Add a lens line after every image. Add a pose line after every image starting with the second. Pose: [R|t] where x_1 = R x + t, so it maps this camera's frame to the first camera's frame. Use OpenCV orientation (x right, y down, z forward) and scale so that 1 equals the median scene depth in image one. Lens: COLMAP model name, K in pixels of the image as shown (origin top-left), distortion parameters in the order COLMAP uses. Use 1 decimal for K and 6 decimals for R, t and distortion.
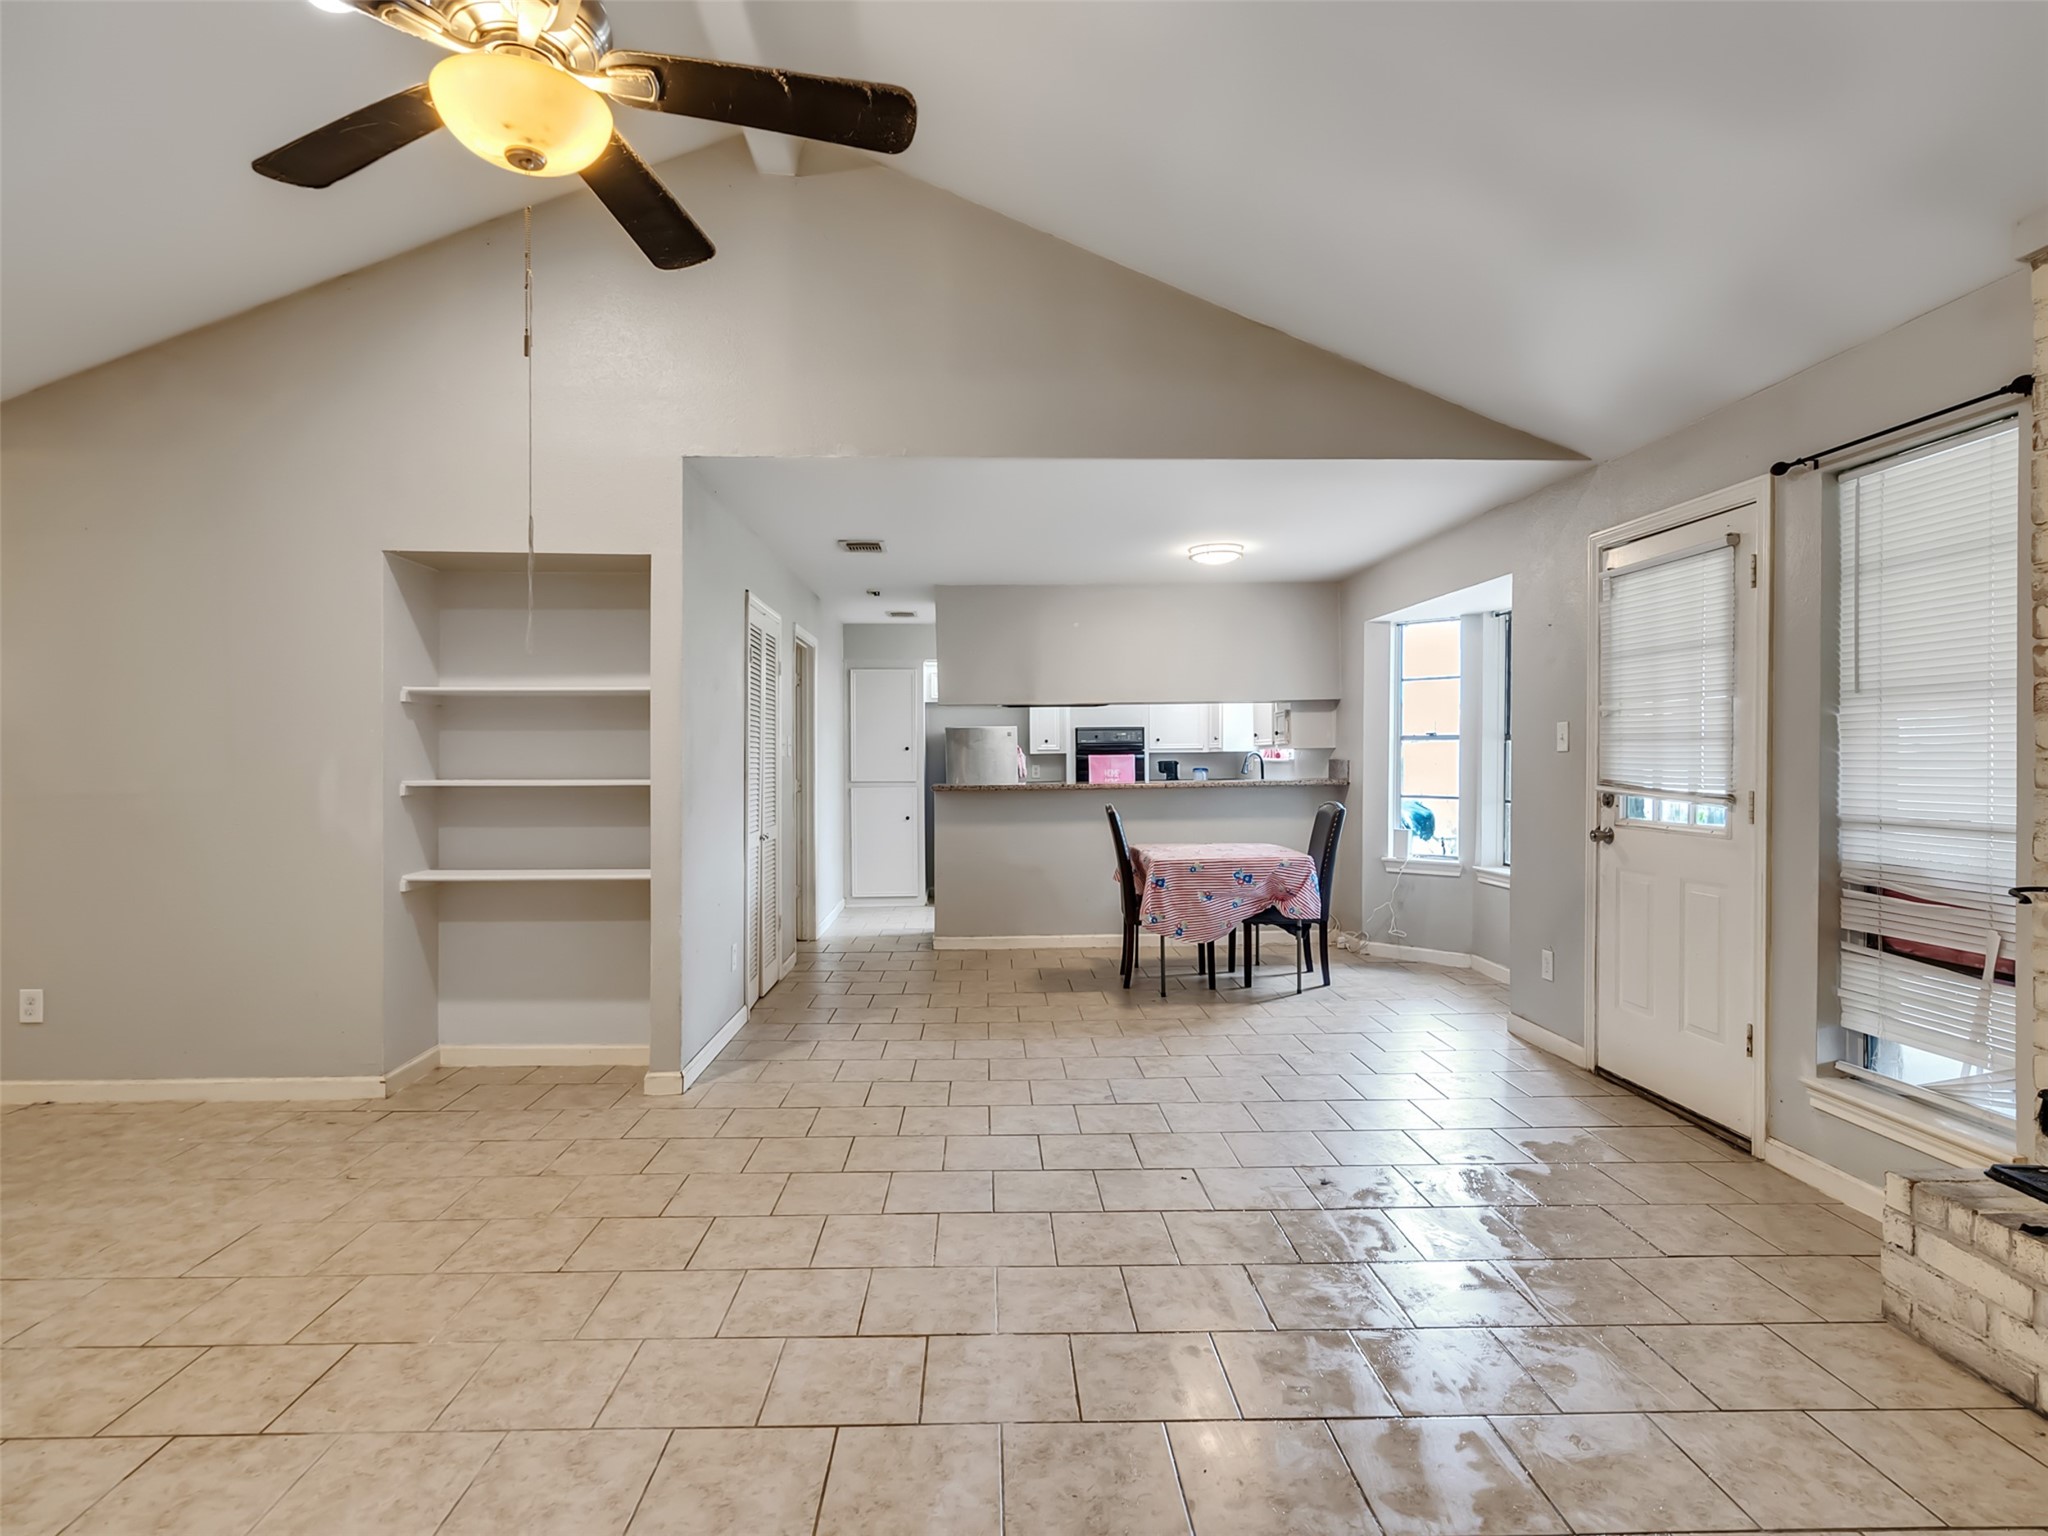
lens RADIAL K [[1046.5, 0, 1003.8], [0, 1046.5, 768.5], [0, 0, 1]] dist [-0.007601, 0.004918]
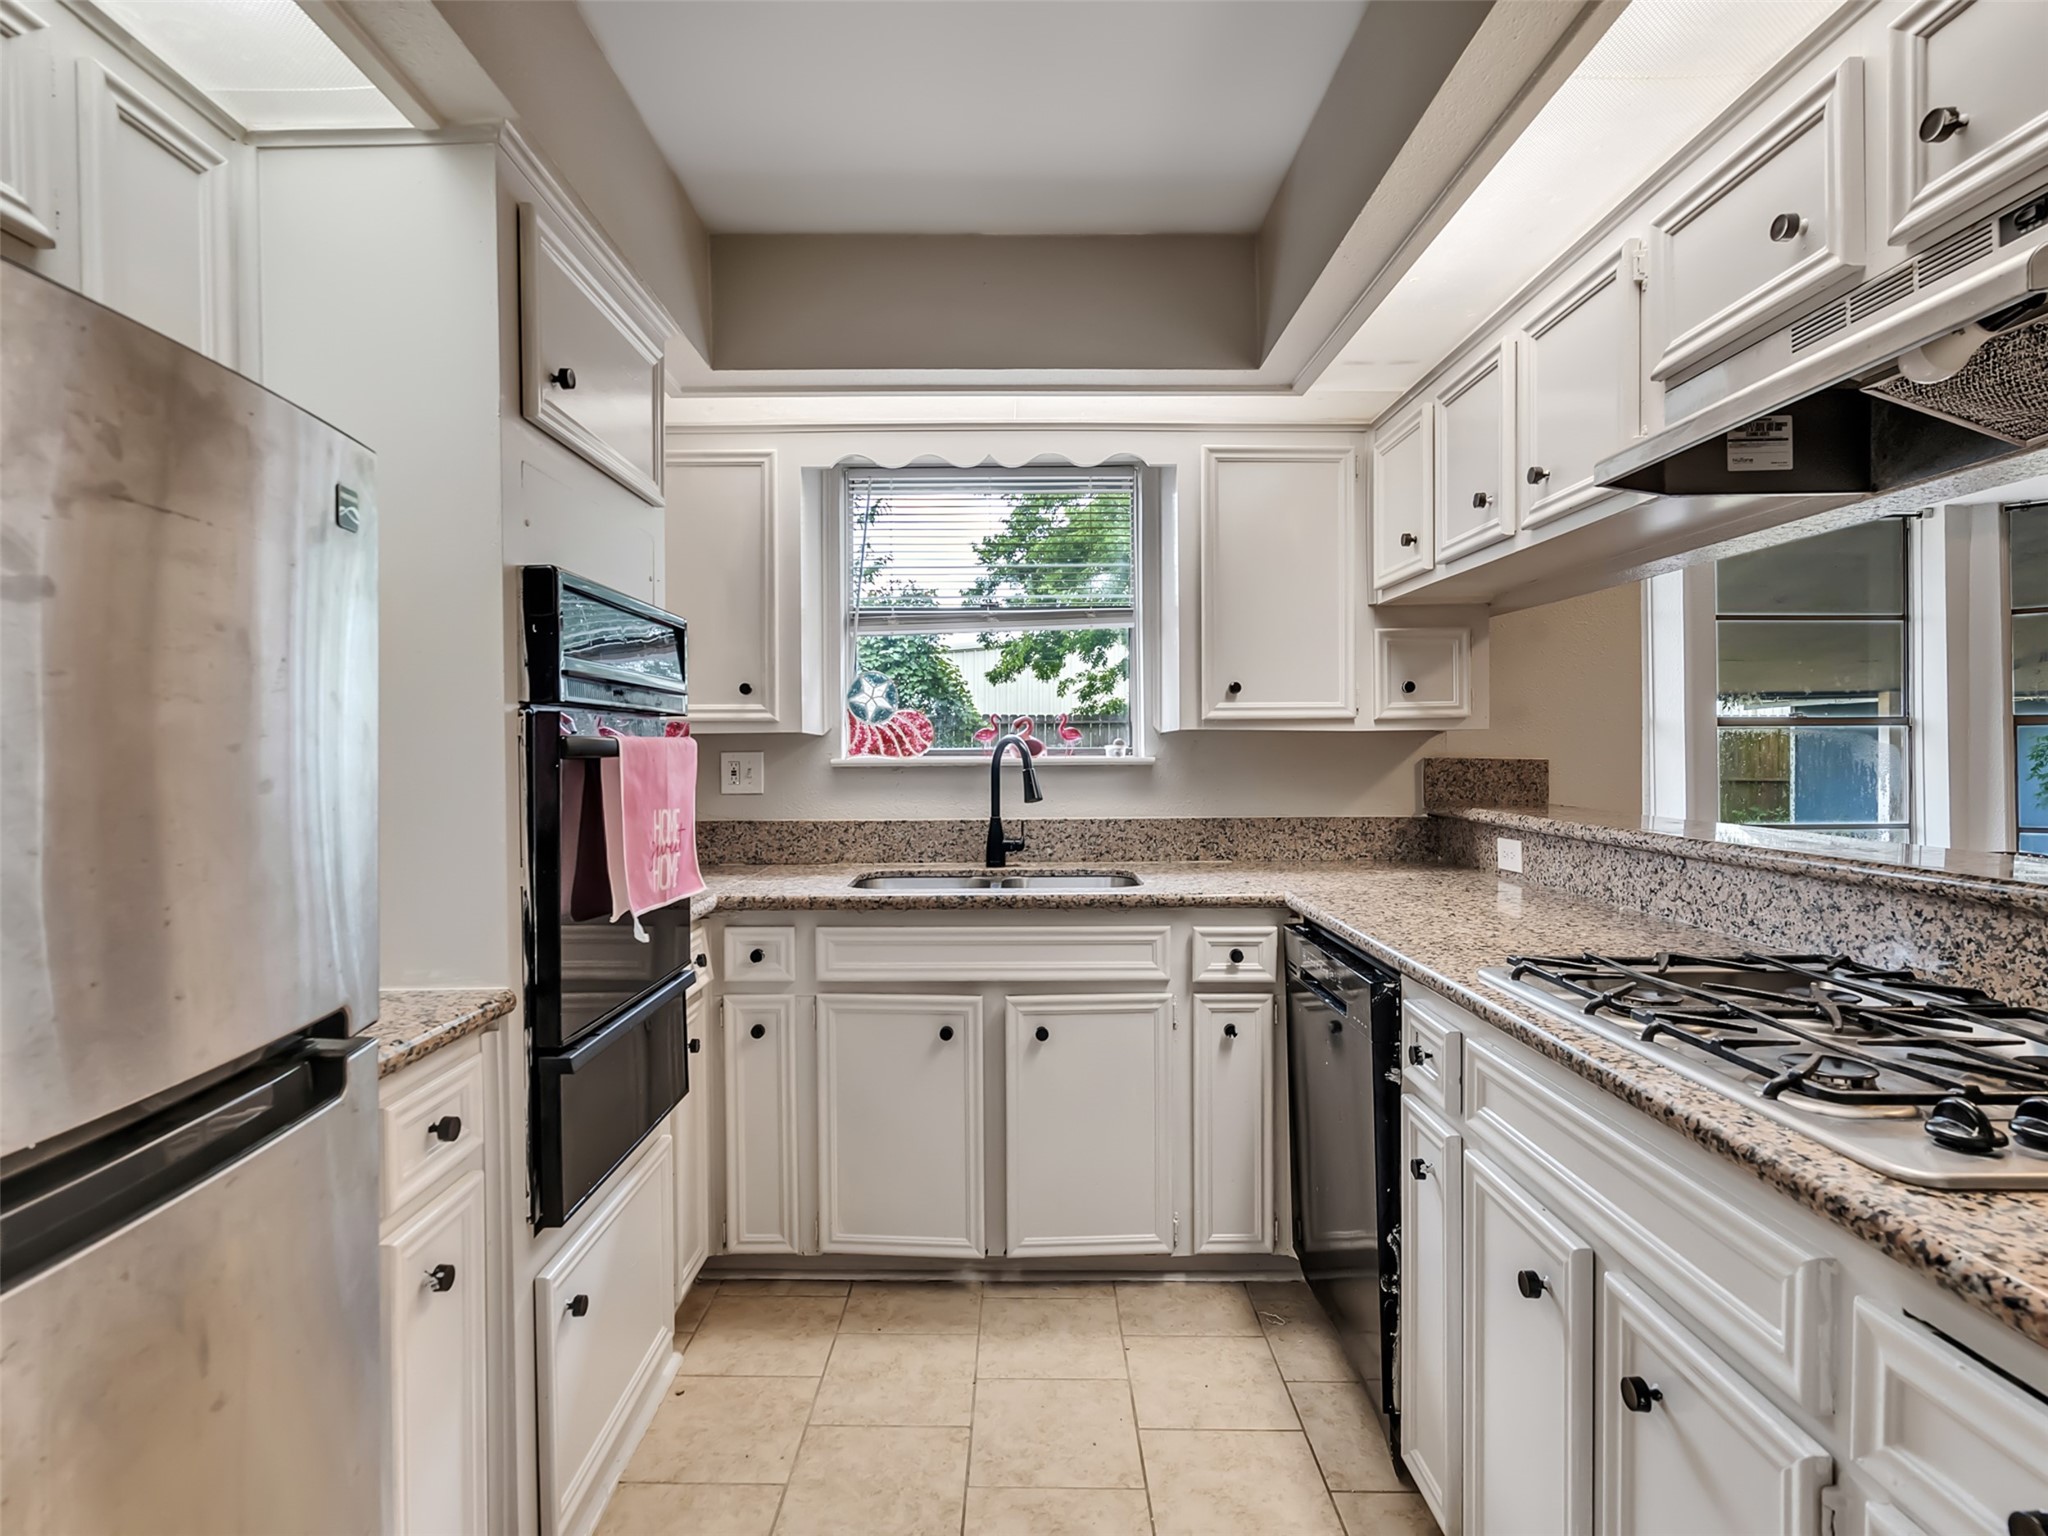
lens RADIAL K [[1046.5, 0, 1006.2], [0, 1046.5, 765.9], [0, 0, 1]] dist [-0.007601, 0.004918]
pose [[0.040188, -0.003079, 0.999187, -0.200046], [0.011090, 0.999935, 0.002635, -0.014886], [-0.999131, 0.010975, 0.040220, 1.949334]]
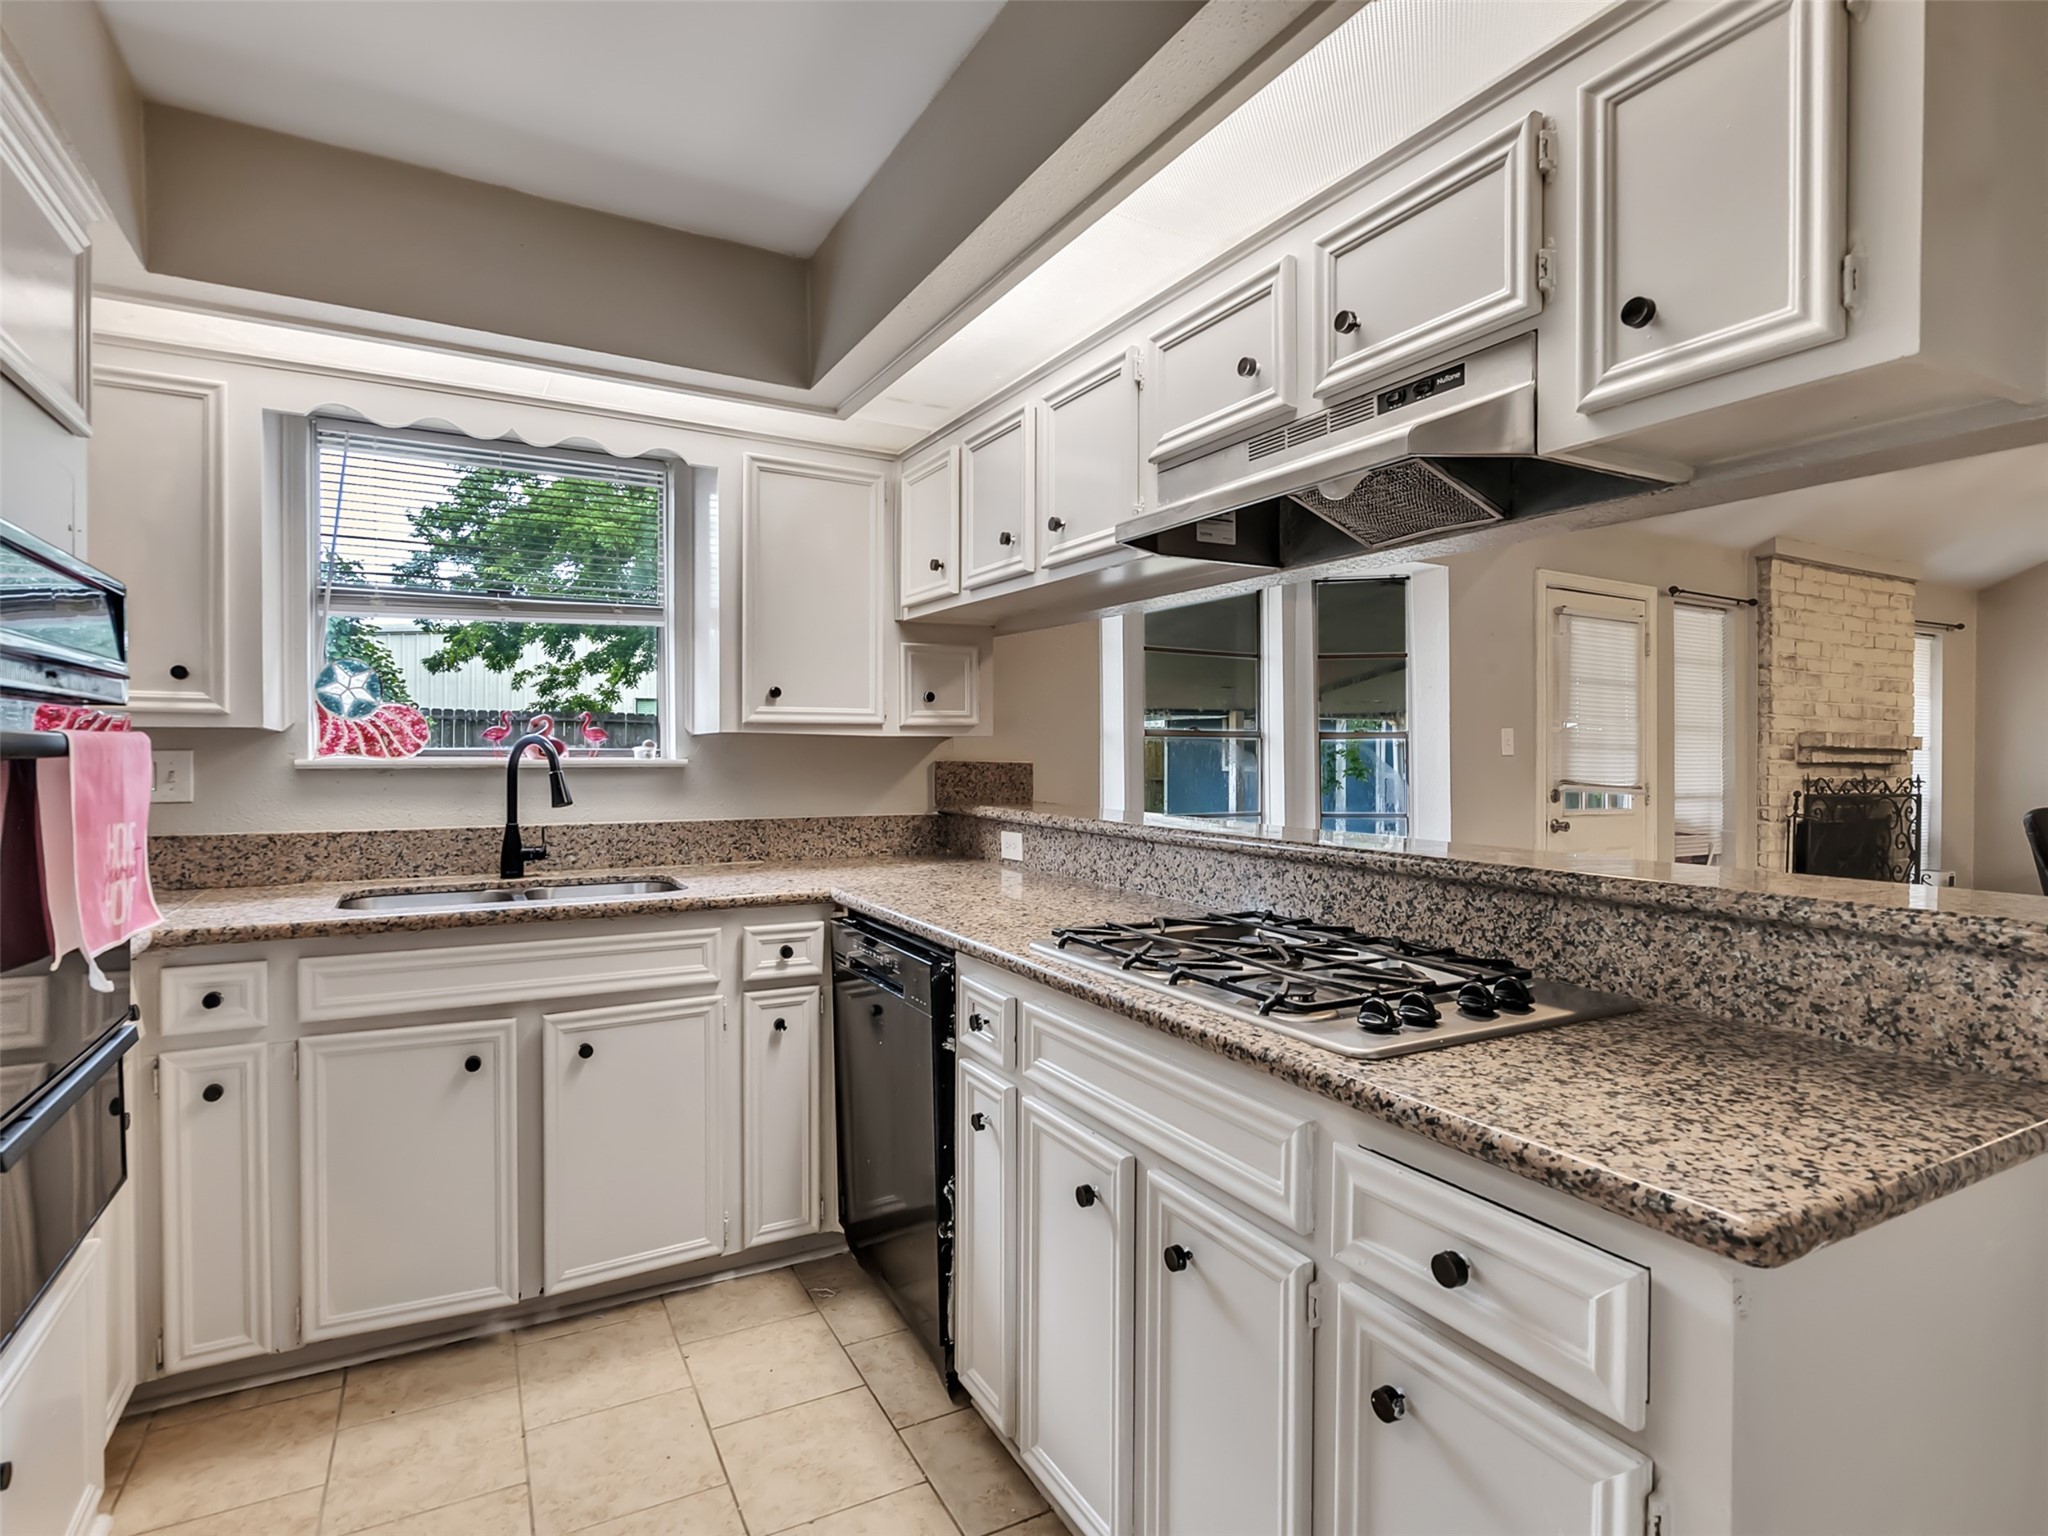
lens RADIAL K [[1046.5, 0, 1005.1], [0, 1046.5, 765.5], [0, 0, 1]] dist [-0.007601, 0.004918]
pose [[-0.444356, -0.002478, 0.895847, -0.209385], [0.006615, 0.999960, 0.006048, -0.016413], [-0.895826, 0.008613, -0.444321, 1.997954]]
